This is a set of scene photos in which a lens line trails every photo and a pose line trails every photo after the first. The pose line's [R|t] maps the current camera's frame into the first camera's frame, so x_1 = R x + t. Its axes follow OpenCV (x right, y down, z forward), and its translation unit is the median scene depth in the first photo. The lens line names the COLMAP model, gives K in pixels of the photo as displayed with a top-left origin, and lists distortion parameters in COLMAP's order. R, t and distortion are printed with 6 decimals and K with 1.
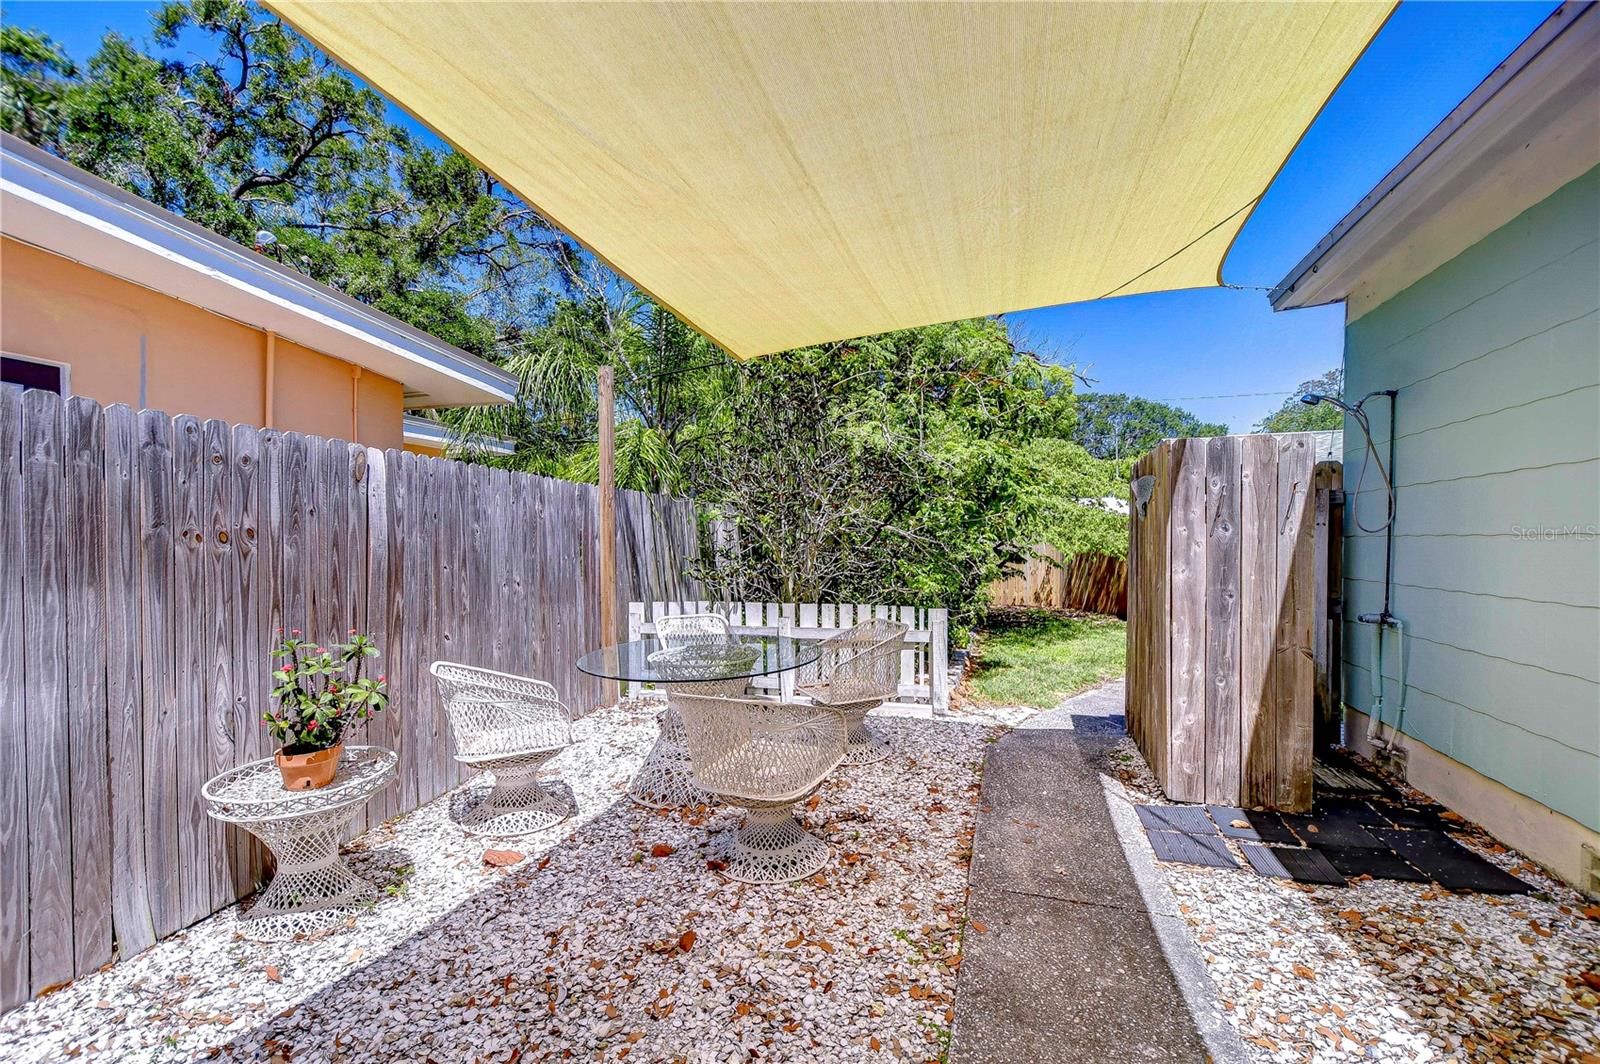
lens RADIAL K [[700.6, 0, 798.9], [0, 700.6, 556.3], [0, 0, 1]] dist [0.016626, -0.011981]
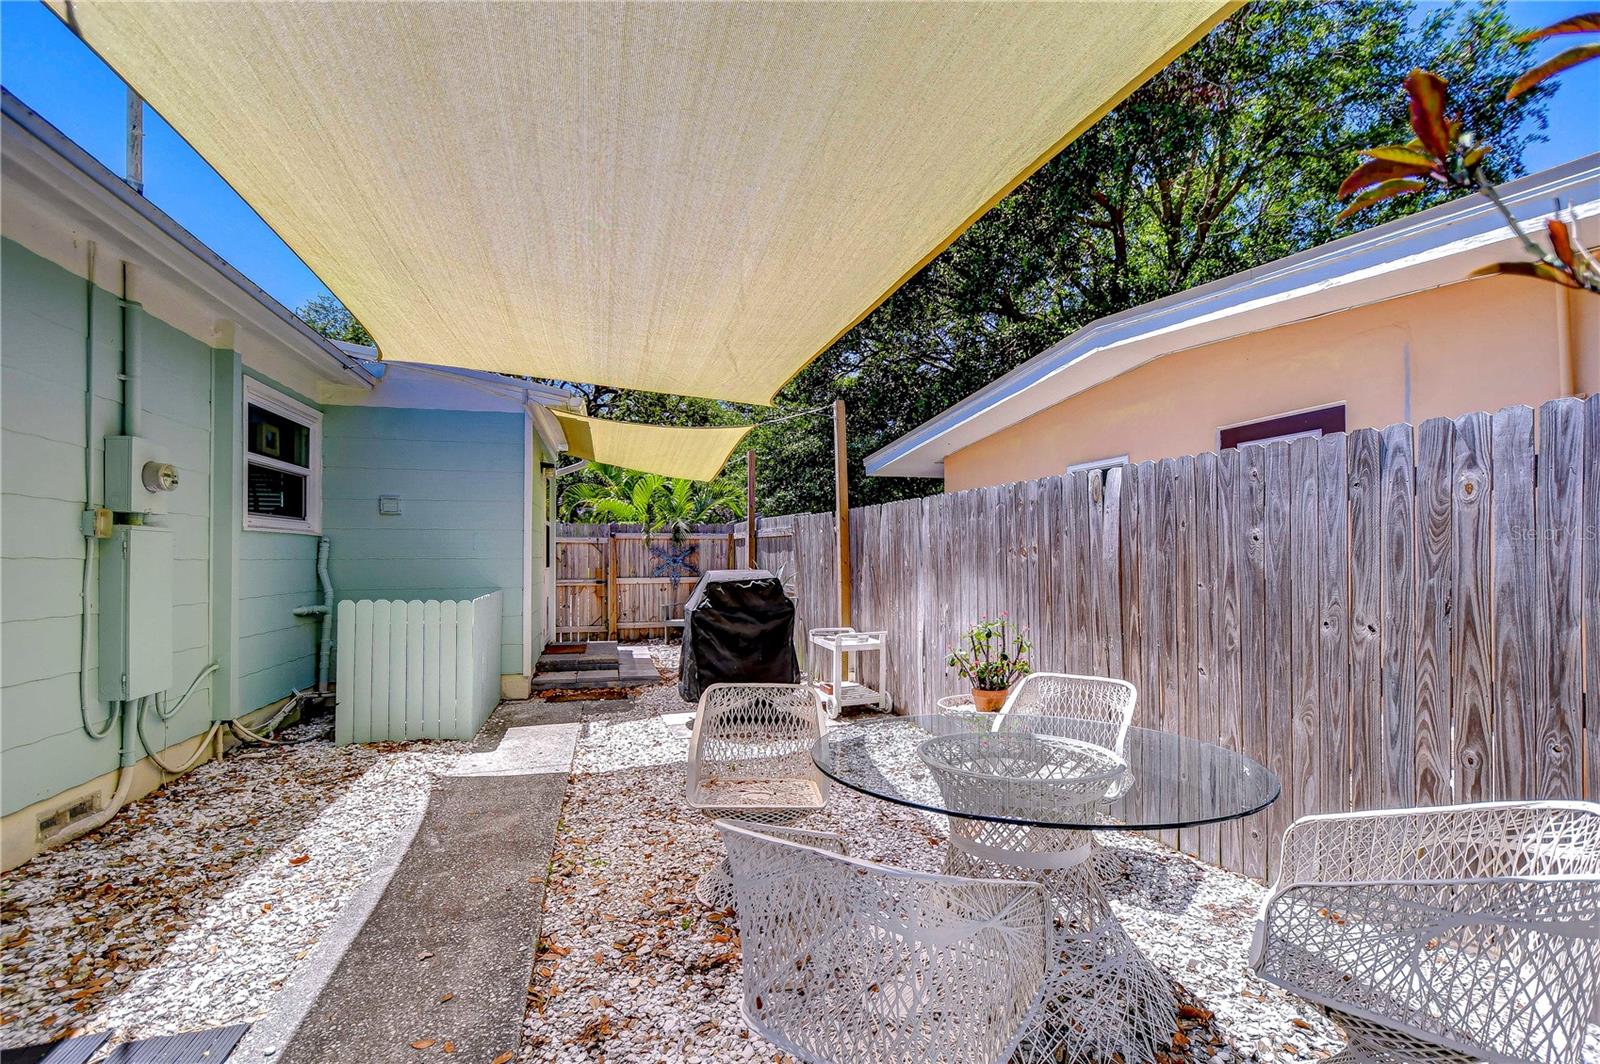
lens RADIAL K [[700.6, 0, 798.9], [0, 700.6, 556.3], [0, 0, 1]] dist [0.016626, -0.011981]
pose [[-0.847639, 0.002525, -0.530568, 0.363300], [-0.005015, 0.999906, 0.012772, -0.029002], [0.530550, 0.013487, -0.847546, 1.591917]]
